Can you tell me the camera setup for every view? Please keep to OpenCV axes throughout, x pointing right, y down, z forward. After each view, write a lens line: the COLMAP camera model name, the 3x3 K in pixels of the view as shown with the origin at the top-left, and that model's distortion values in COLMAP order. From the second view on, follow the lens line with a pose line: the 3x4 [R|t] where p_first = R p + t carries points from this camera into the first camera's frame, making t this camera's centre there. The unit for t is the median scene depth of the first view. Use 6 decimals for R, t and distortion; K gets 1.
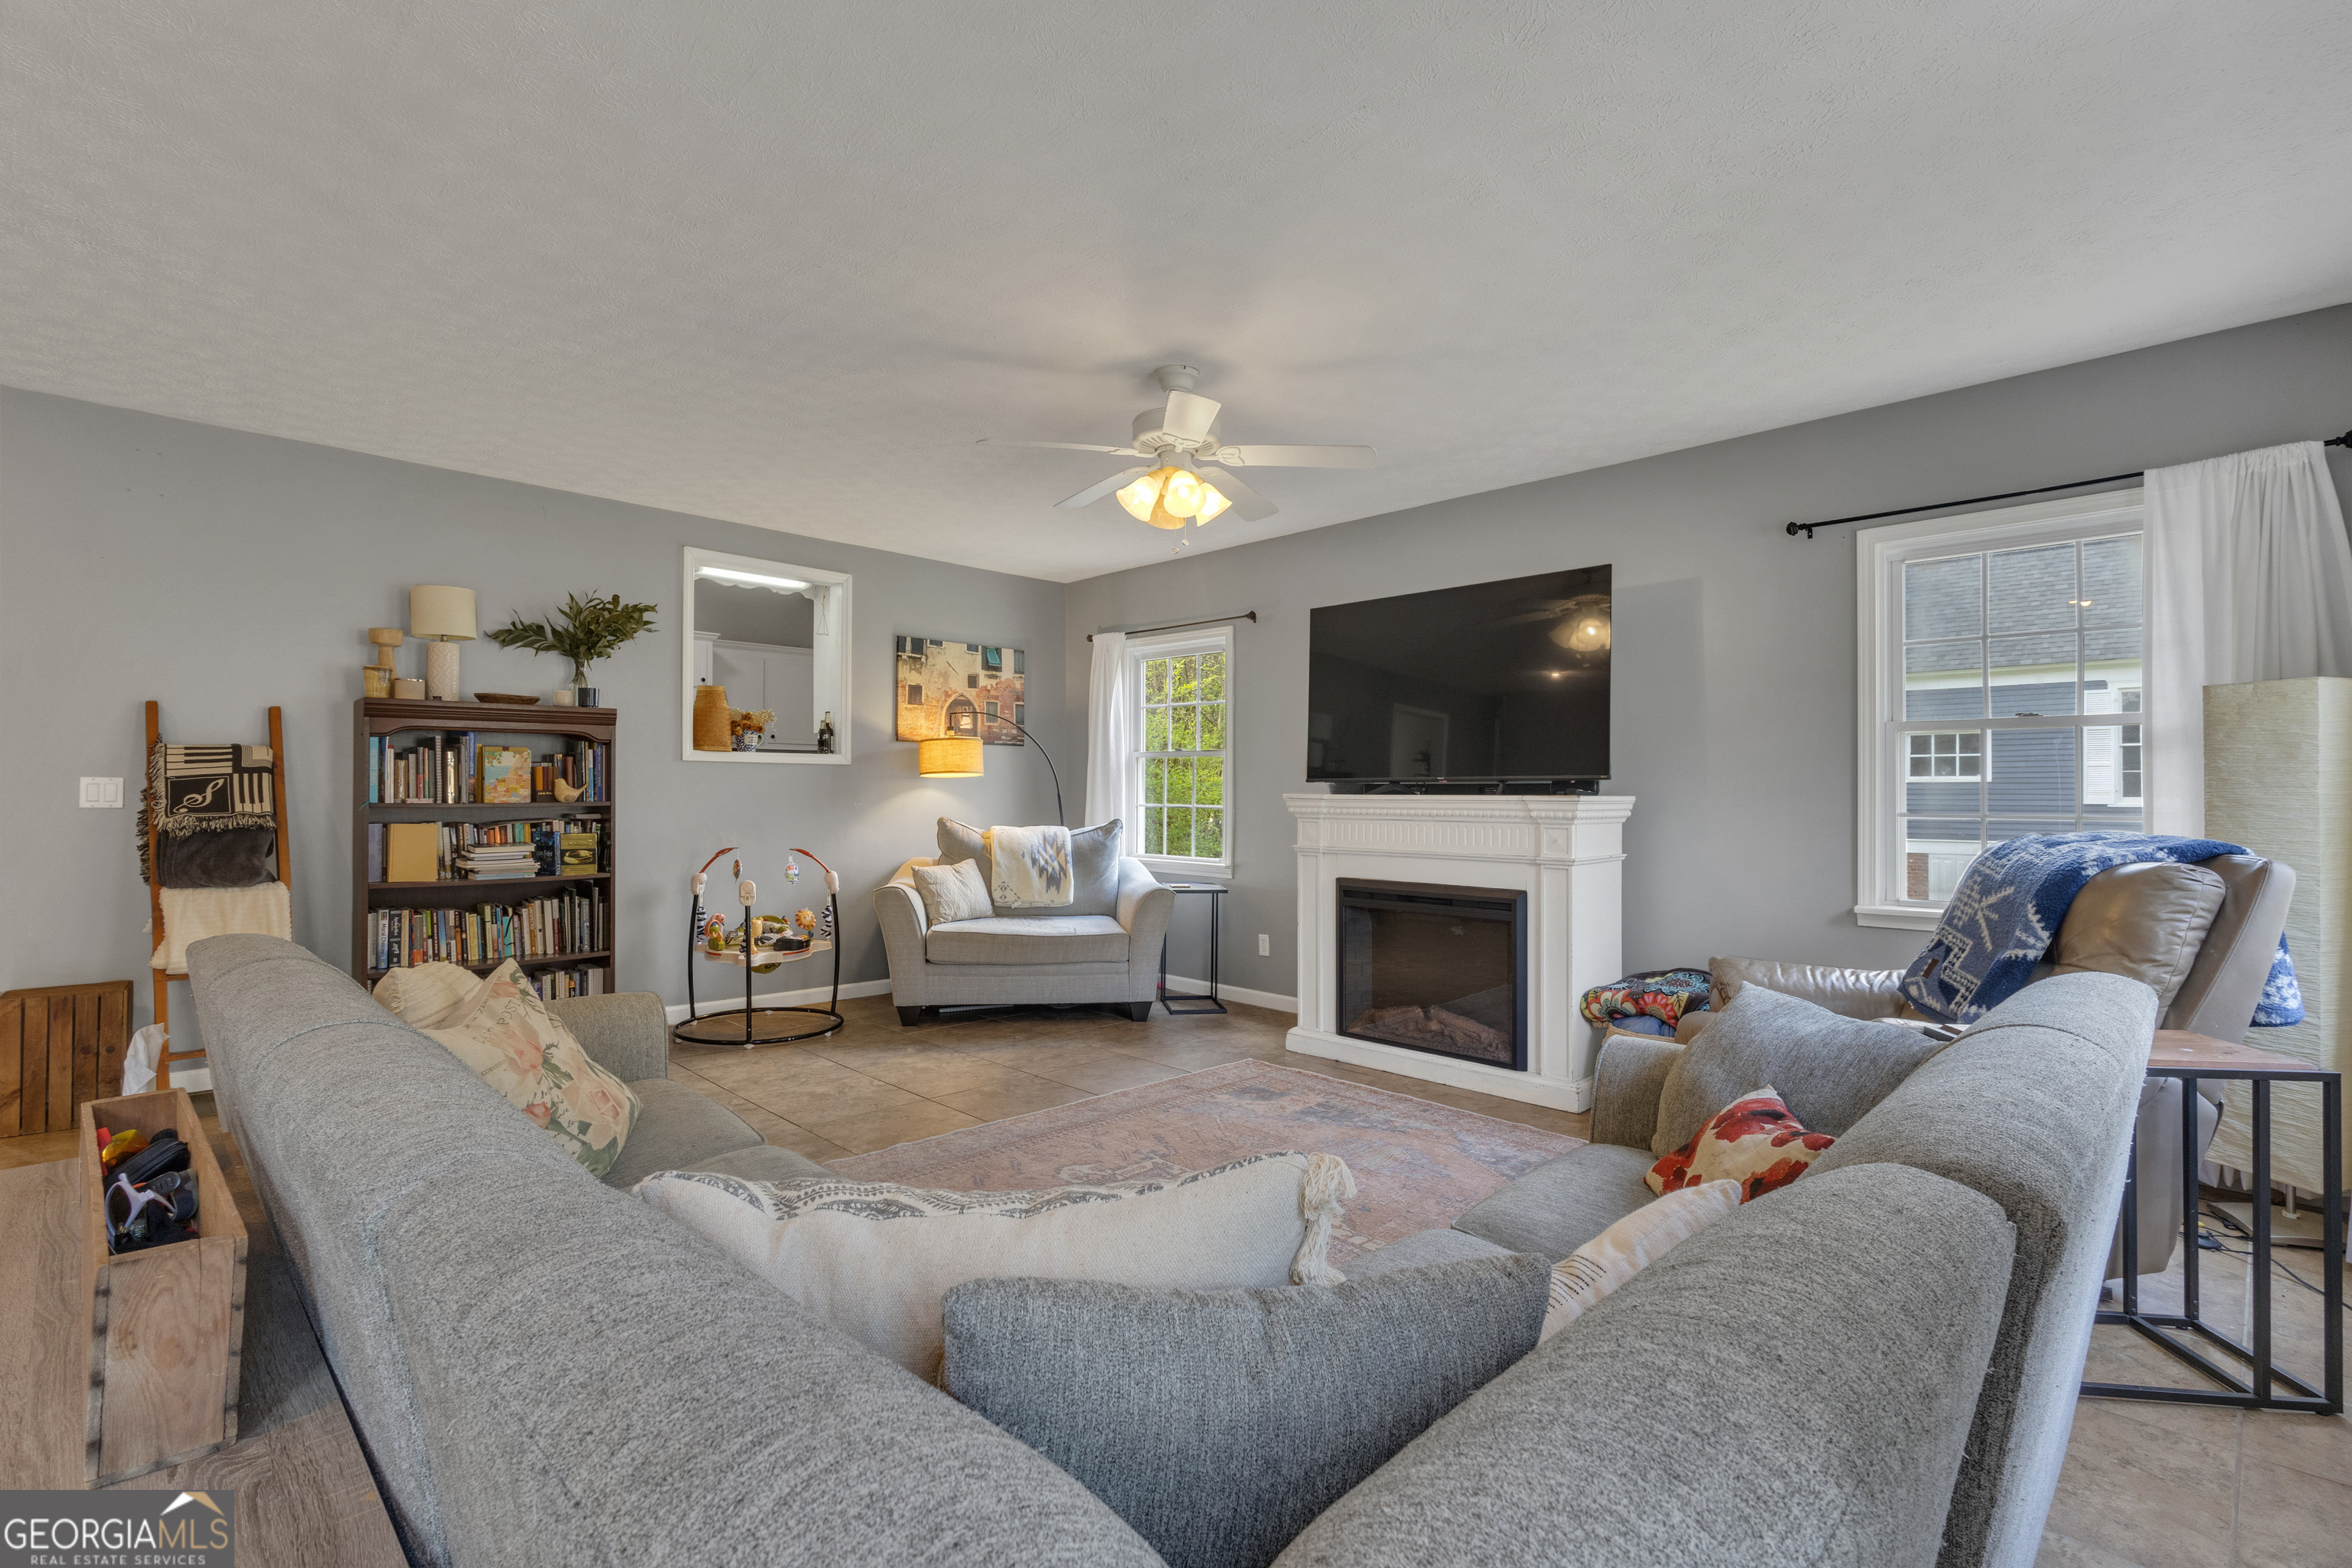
lens RADIAL K [[1076.8, 0, 1162.4], [0, 1076.8, 785.2], [0, 0, 1]] dist [0.004321, -0.000187]
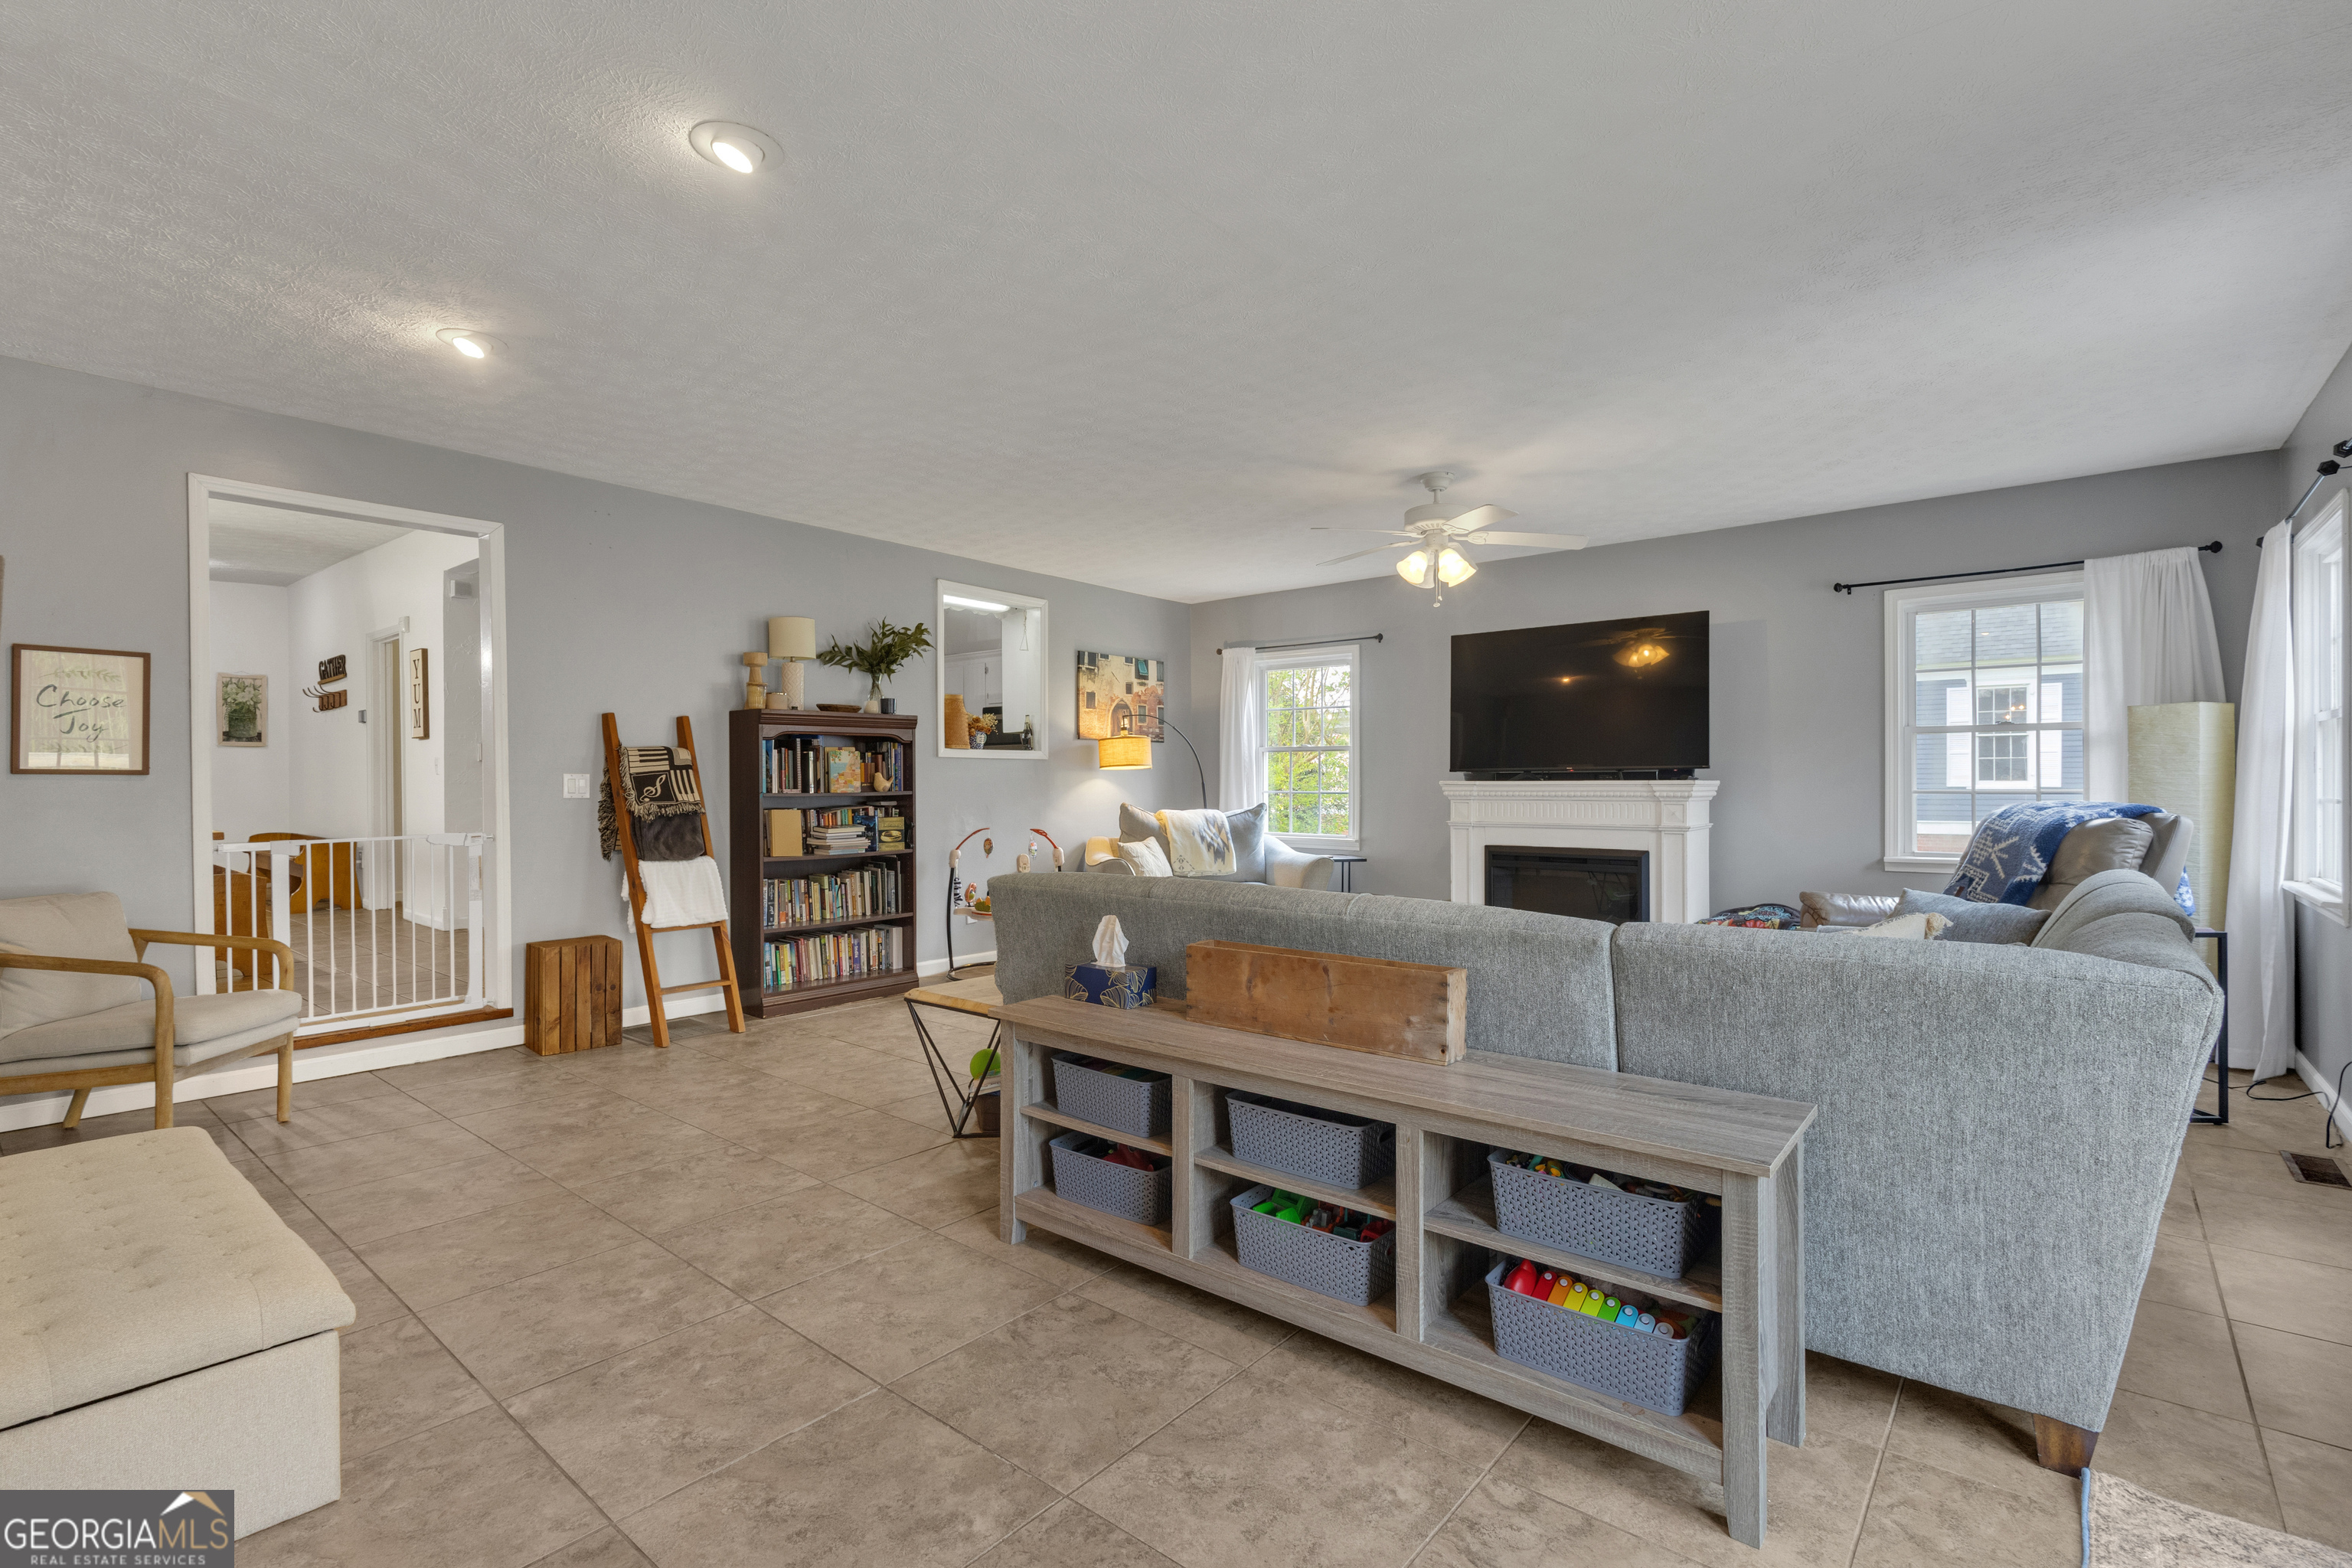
lens RADIAL K [[1076.8, 0, 1161.8], [0, 1076.8, 783.8], [0, 0, 1]] dist [0.004321, -0.000187]
pose [[0.995584, -0.007426, 0.093576, -0.364722], [0.006674, 0.999943, 0.008350, -0.001519], [-0.093633, -0.007689, 0.995577, -0.268146]]
